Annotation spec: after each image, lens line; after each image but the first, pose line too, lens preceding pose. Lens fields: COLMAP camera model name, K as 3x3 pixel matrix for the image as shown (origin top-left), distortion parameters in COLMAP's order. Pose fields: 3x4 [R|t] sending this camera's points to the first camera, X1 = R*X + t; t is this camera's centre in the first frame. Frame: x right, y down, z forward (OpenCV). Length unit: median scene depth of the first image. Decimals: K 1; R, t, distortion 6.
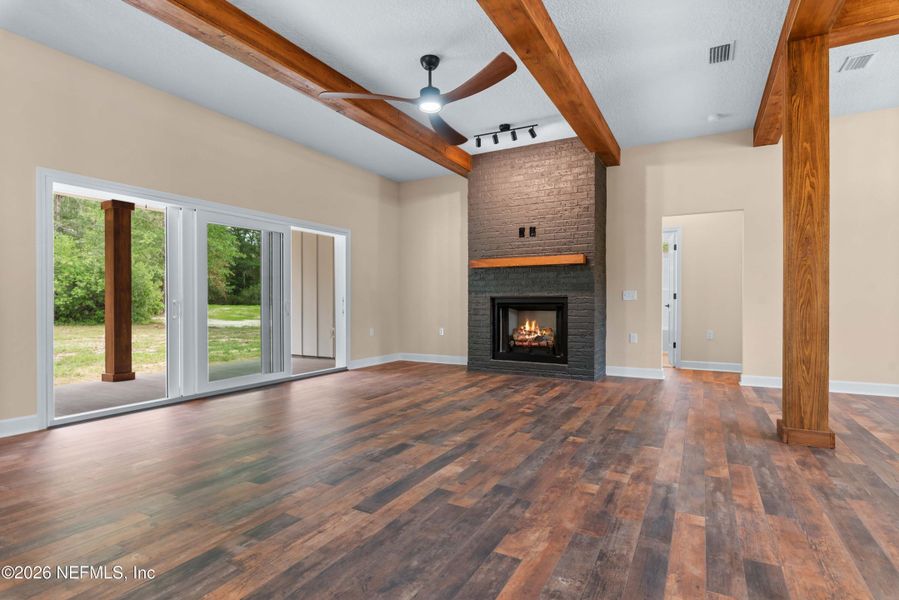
lens RADIAL K [[451.3, 0, 449.3], [0, 451.3, 303.5], [0, 0, 1]] dist [-0.002883, -0.000215]
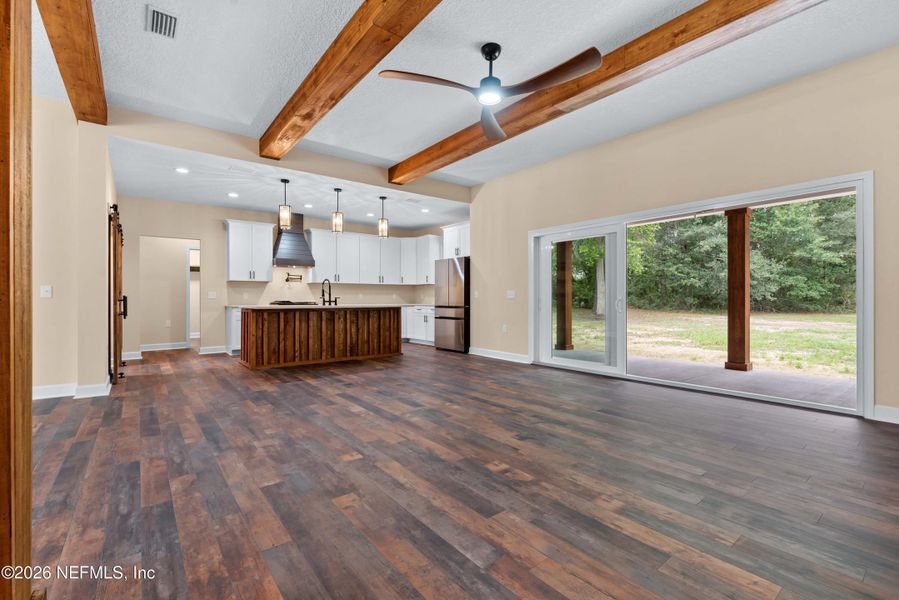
lens RADIAL K [[393.9, 0, 449.5], [0, 393.9, 301.2], [0, 0, 1]] dist [0.001409, 0.000747]
pose [[-0.378275, 0.005835, -0.925675, 1.101015], [-0.001586, 0.999975, 0.006952, -0.009280], [0.925692, 0.004097, -0.378256, 1.756198]]
